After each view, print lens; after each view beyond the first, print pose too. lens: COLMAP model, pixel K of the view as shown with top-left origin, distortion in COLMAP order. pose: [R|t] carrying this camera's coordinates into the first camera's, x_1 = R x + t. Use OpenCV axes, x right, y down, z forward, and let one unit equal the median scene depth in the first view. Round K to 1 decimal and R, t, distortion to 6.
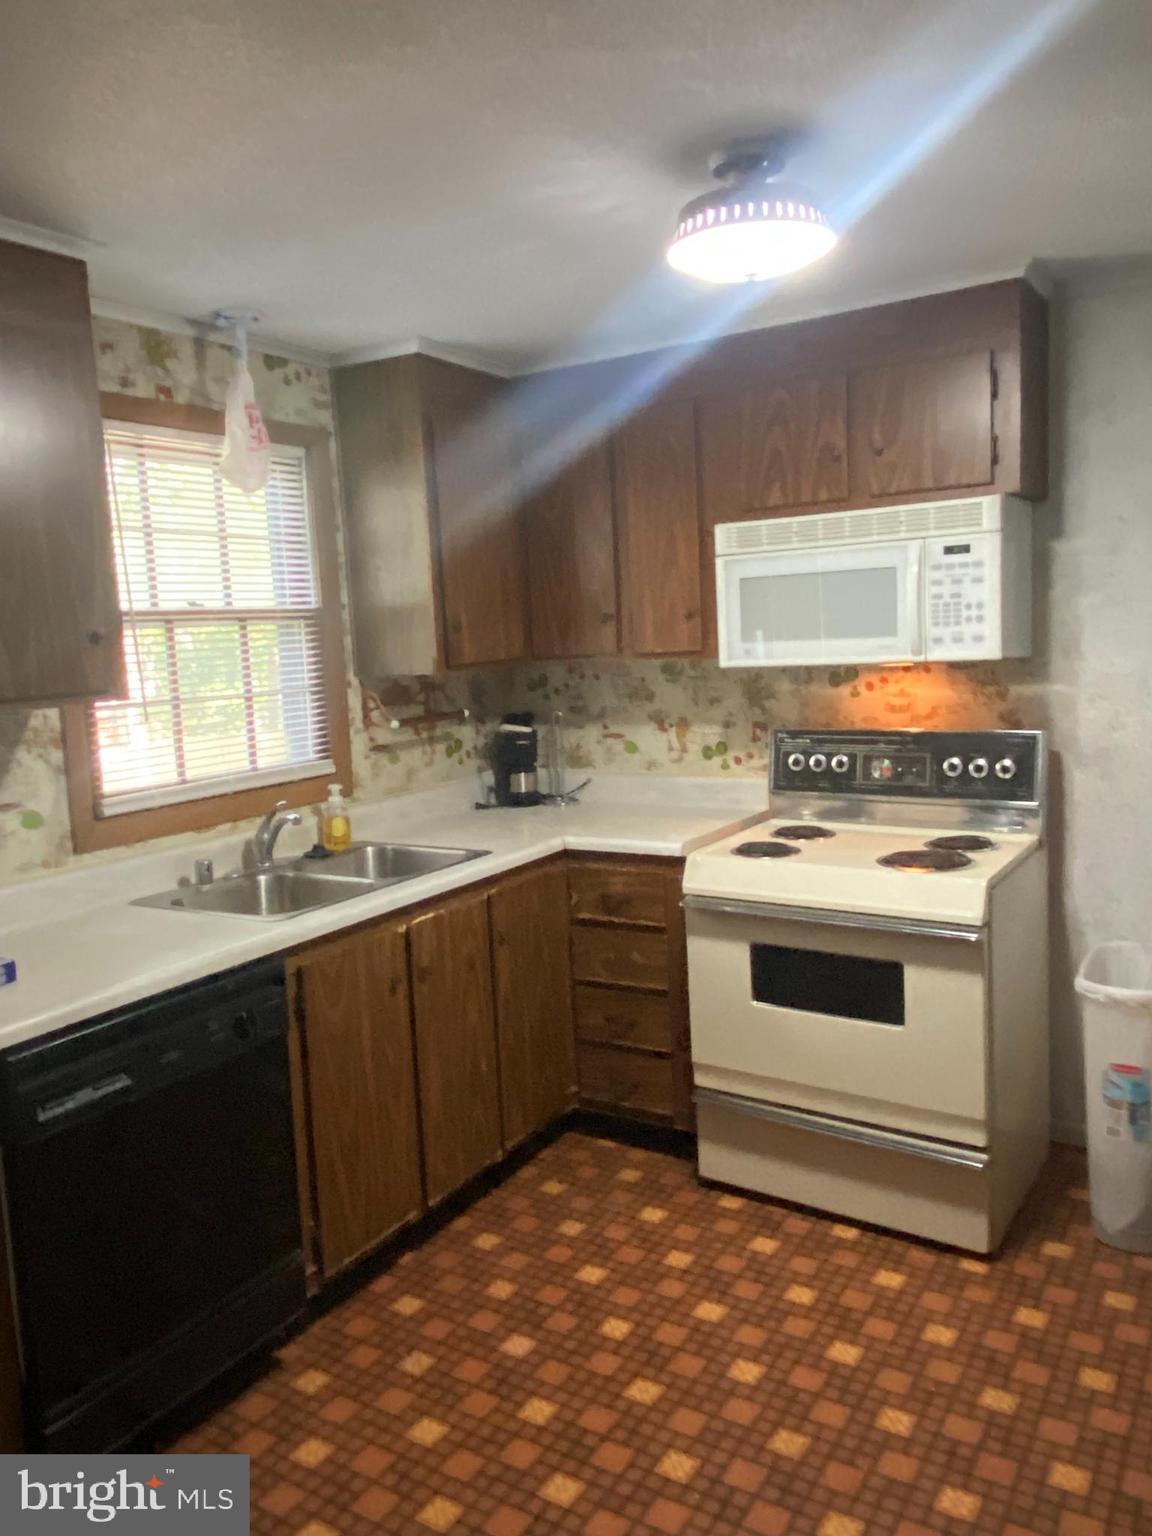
lens RADIAL K [[1119.0, 0, 576.0], [0, 1119.0, 768.0], [0, 0, 1]] dist [0.112694, -0.163430]
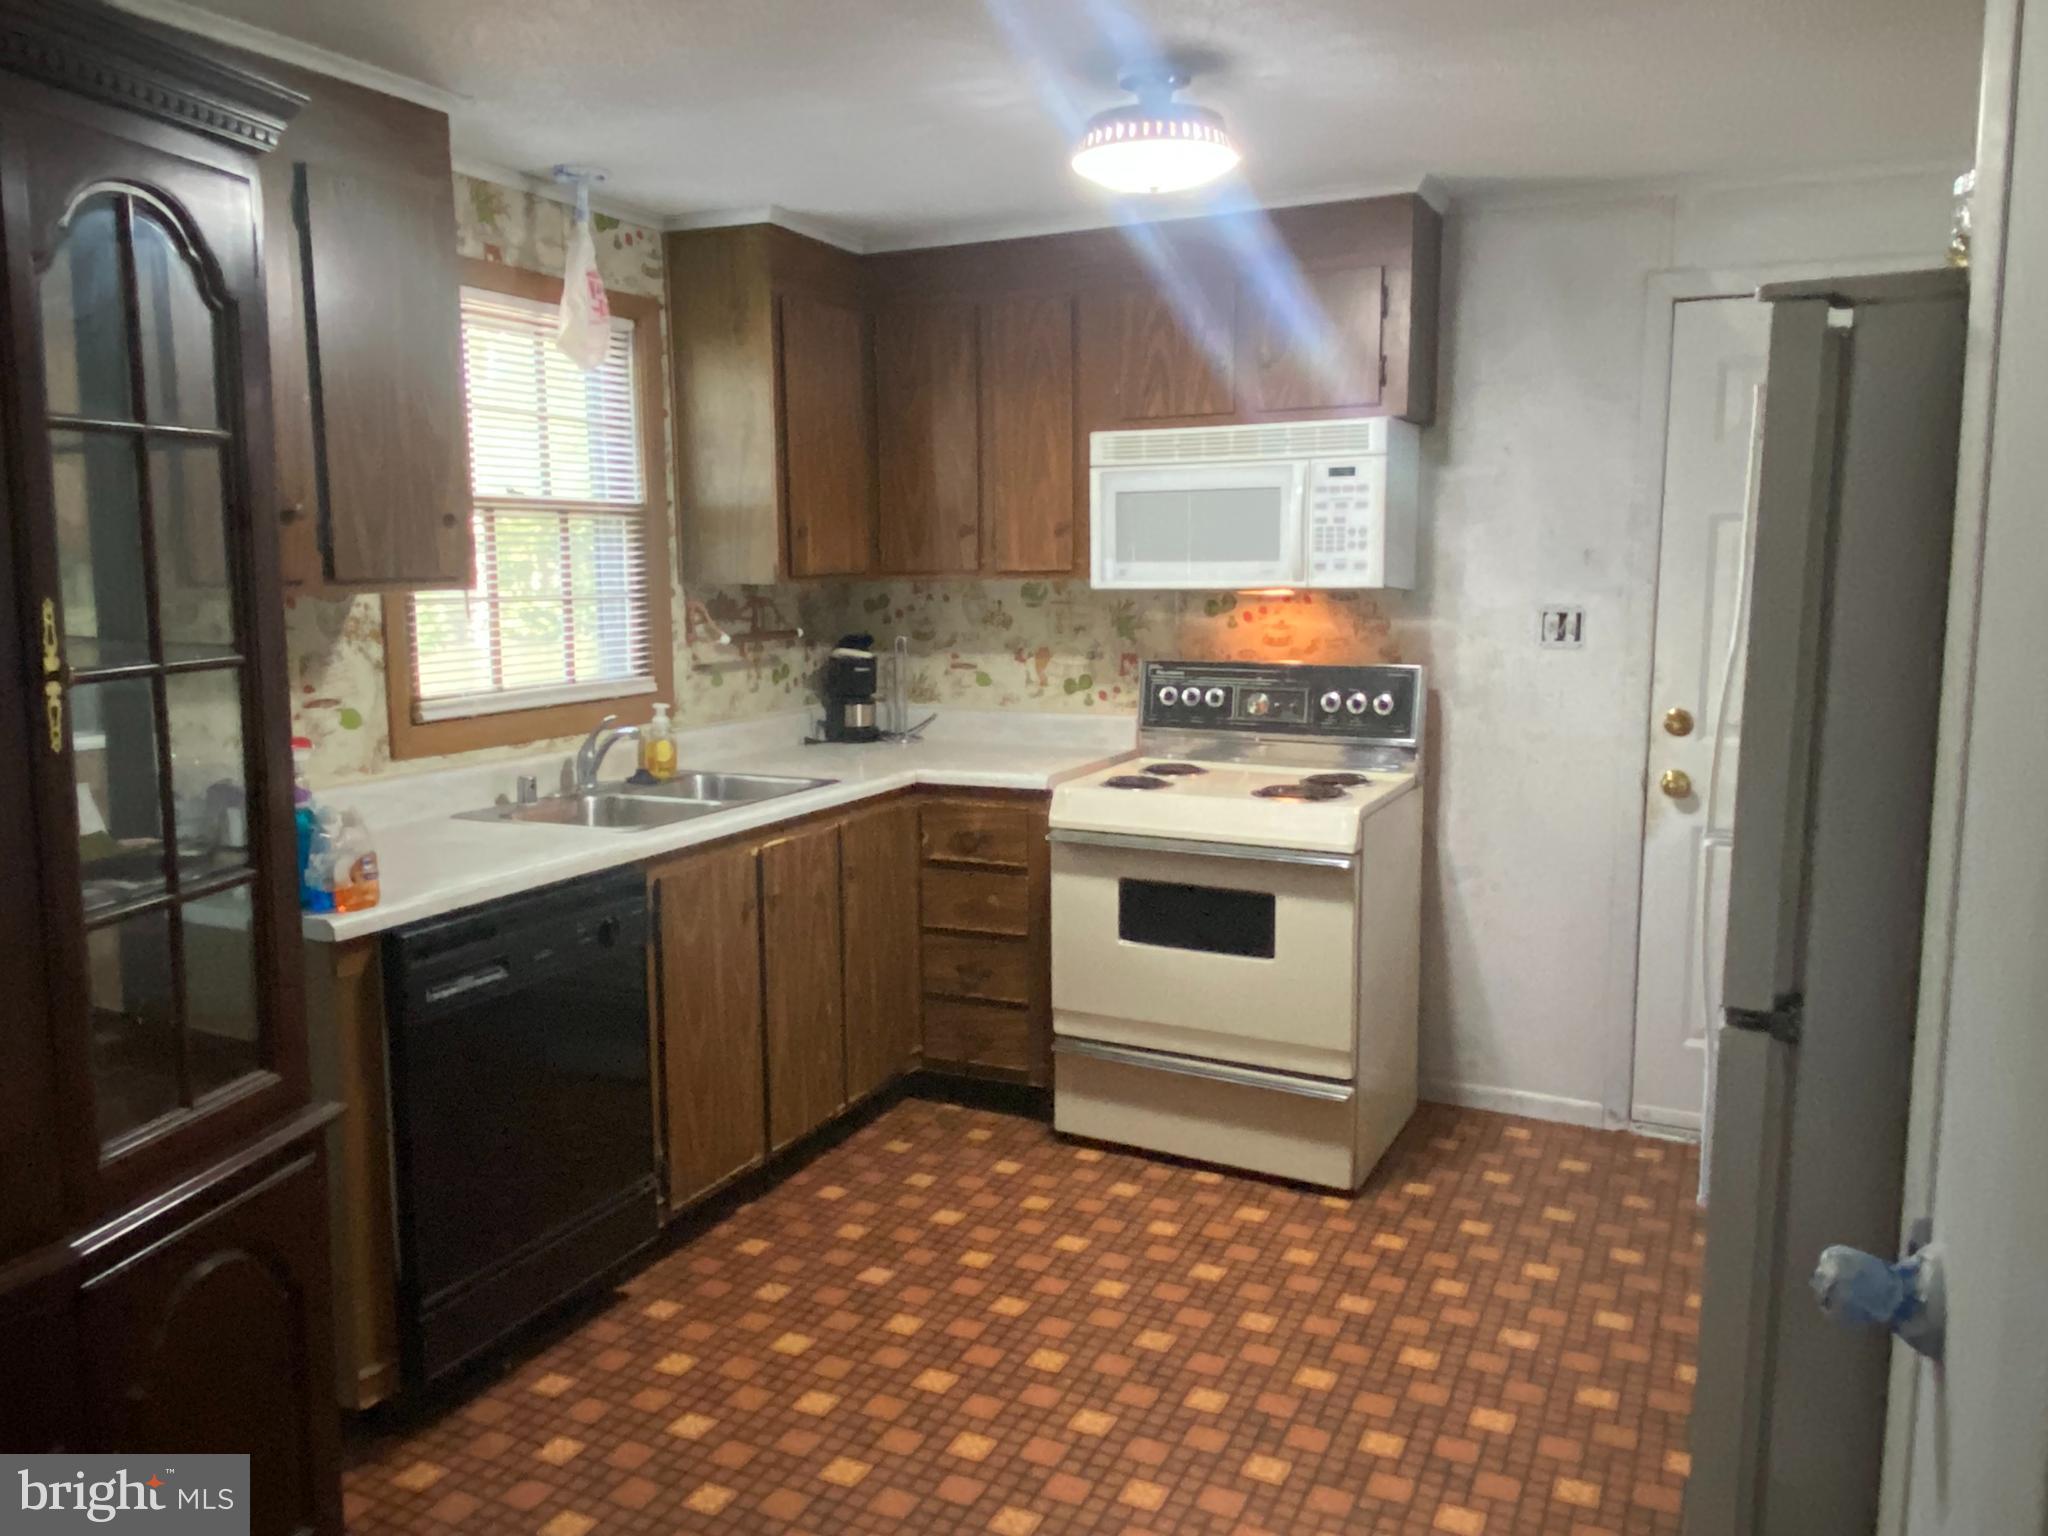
lens RADIAL K [[1492.0, 0, 1016.4], [0, 1492.0, 777.8], [0, 0, 1]] dist [0.112694, -0.163430]
pose [[0.992983, 0.024589, 0.115676, -0.074916], [-0.026532, 0.999531, 0.015289, 0.050994], [-0.115245, -0.018251, 0.993169, -0.226392]]
